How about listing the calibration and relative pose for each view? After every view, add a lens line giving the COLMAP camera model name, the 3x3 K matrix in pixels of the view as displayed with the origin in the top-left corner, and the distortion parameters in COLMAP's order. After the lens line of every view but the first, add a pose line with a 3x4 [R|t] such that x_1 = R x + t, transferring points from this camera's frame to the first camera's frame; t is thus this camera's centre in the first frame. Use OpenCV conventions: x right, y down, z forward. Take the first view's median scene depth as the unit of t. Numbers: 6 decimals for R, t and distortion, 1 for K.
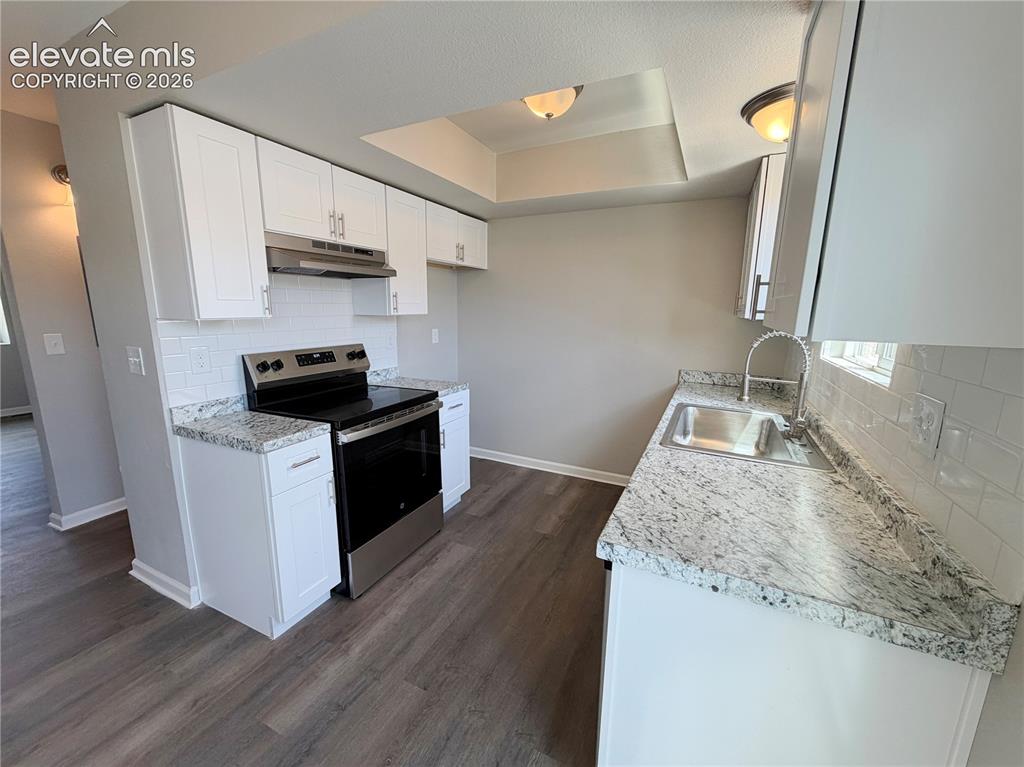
lens RADIAL K [[409.1, 0, 517.5], [0, 409.1, 383.1], [0, 0, 1]] dist [0.002492, 0.000041]
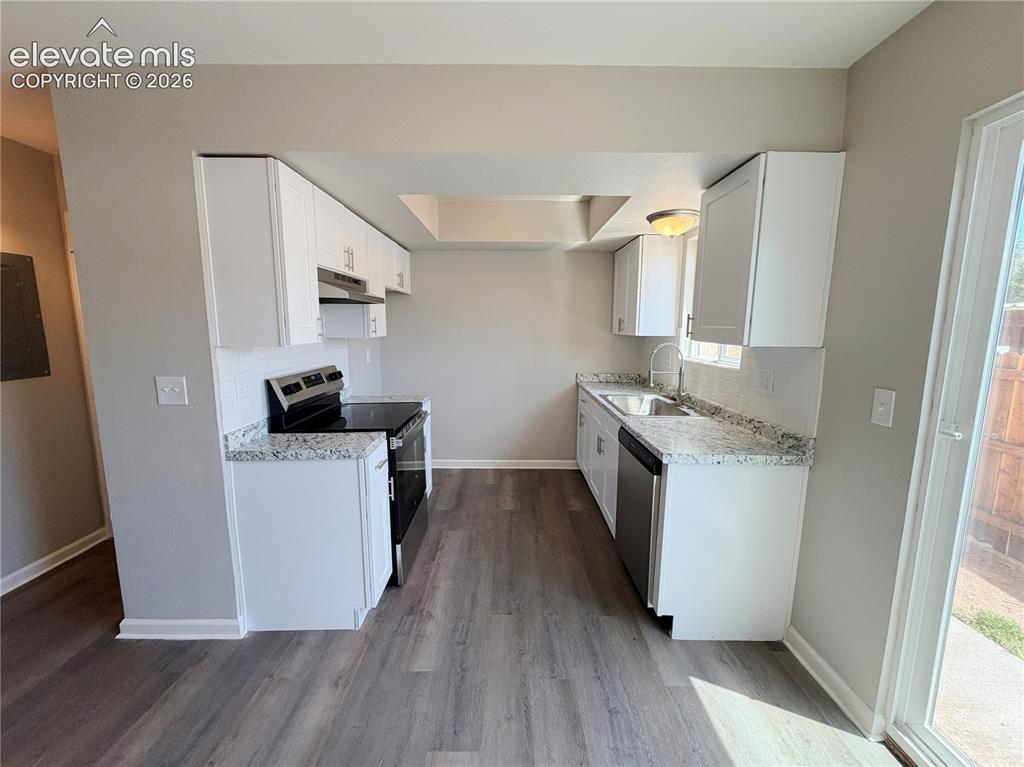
lens RADIAL K [[413.3, 0, 519.8], [0, 413.3, 382.5], [0, 0, 1]] dist [0.000575, -0.000073]
pose [[0.894580, -0.068293, 0.441659, -0.591151], [0.086763, 0.995992, -0.021729, 0.016999], [-0.438405, 0.057758, 0.896920, -0.218155]]
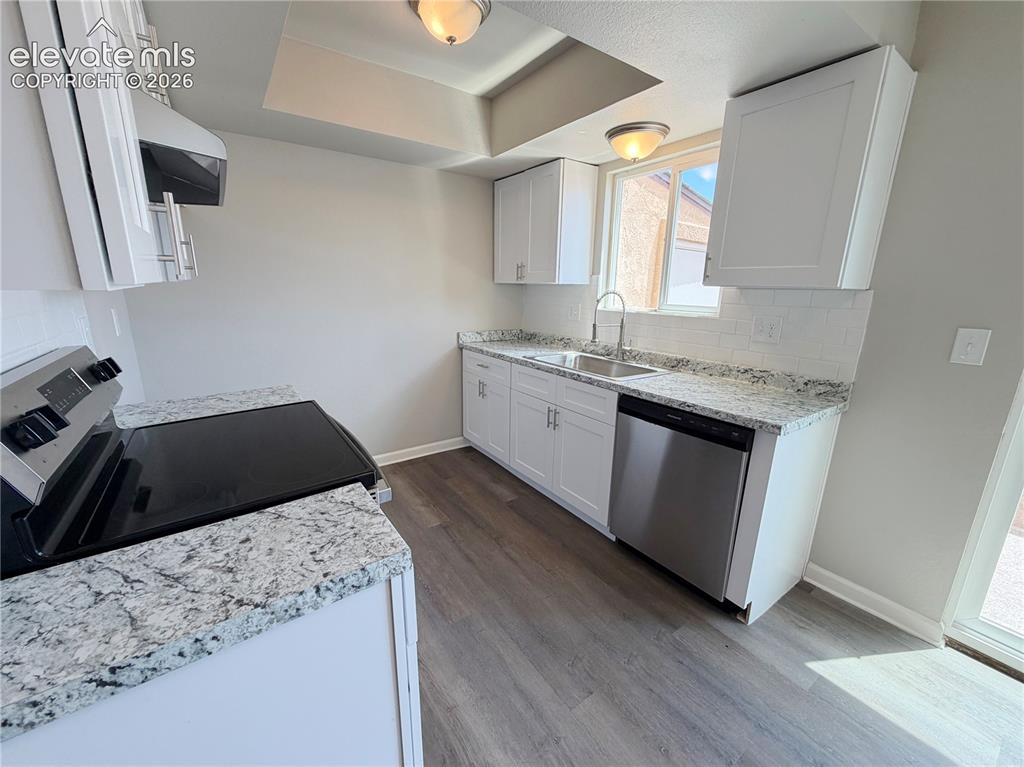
lens RADIAL K [[402.9, 0, 512.7], [0, 402.9, 381.7], [0, 0, 1]] dist [0.002386, 0.000086]
pose [[0.494603, -0.210184, 0.843321, -0.735095], [0.151080, 0.976337, 0.154728, -0.077446], [-0.855887, 0.050880, 0.514654, 0.516605]]
